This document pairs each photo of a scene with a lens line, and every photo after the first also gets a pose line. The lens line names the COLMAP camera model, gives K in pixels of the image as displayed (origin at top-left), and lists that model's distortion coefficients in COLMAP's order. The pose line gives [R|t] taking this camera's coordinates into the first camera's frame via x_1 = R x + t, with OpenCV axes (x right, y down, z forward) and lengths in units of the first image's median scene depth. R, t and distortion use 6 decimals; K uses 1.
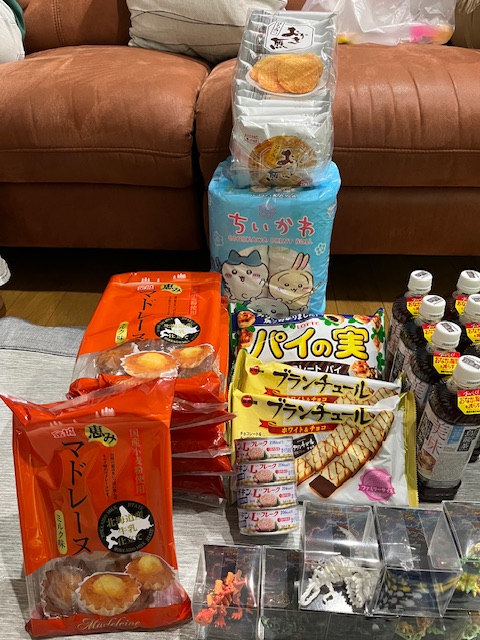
lens RADIAL K [[475.0, 0, 240.0], [0, 475.0, 320.0], [0, 0, 1]] dist [0.058243, -0.085314]
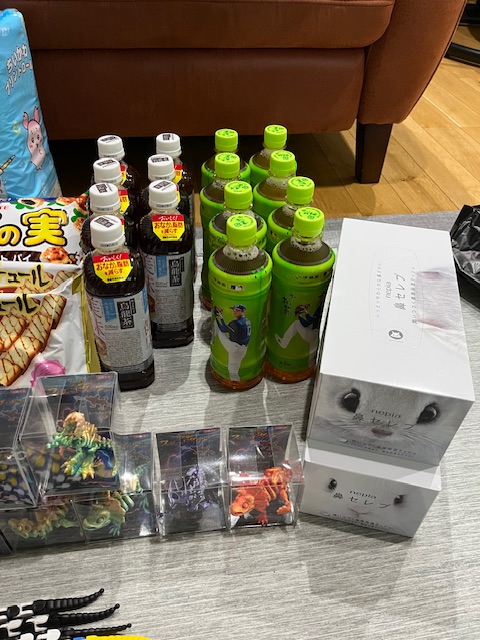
lens RADIAL K [[482.4, 0, 240.4], [0, 482.4, 313.9], [0, 0, 1]] dist [0.059935, -0.098456]
pose [[0.981347, -0.096817, 0.166084, 0.435973], [0.077031, 0.989573, 0.121707, 0.128366], [-0.176136, -0.106643, 0.978572, 0.069179]]
